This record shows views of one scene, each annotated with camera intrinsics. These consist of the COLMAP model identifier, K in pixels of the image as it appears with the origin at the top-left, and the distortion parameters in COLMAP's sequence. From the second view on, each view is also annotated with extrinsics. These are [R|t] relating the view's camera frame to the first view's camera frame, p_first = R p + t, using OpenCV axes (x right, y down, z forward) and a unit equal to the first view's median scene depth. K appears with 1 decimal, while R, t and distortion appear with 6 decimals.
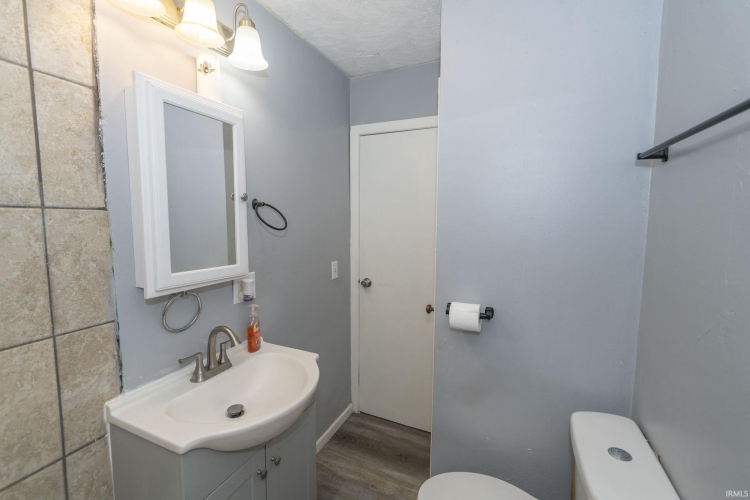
lens RADIAL K [[330.3, 0, 365.1], [0, 330.3, 245.9], [0, 0, 1]] dist [-0.000301, -0.000390]
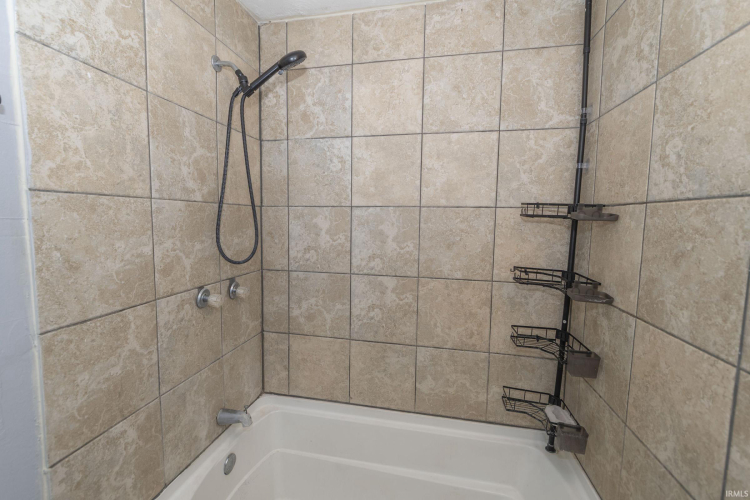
lens RADIAL K [[330.3, 0, 365.1], [0, 330.3, 245.9], [0, 0, 1]] dist [-0.000301, -0.000390]
pose [[-0.973932, 0.004432, -0.226797, 0.052346], [-0.034889, 0.984986, 0.169072, -0.100002], [0.224141, 0.172578, -0.959155, 1.571612]]
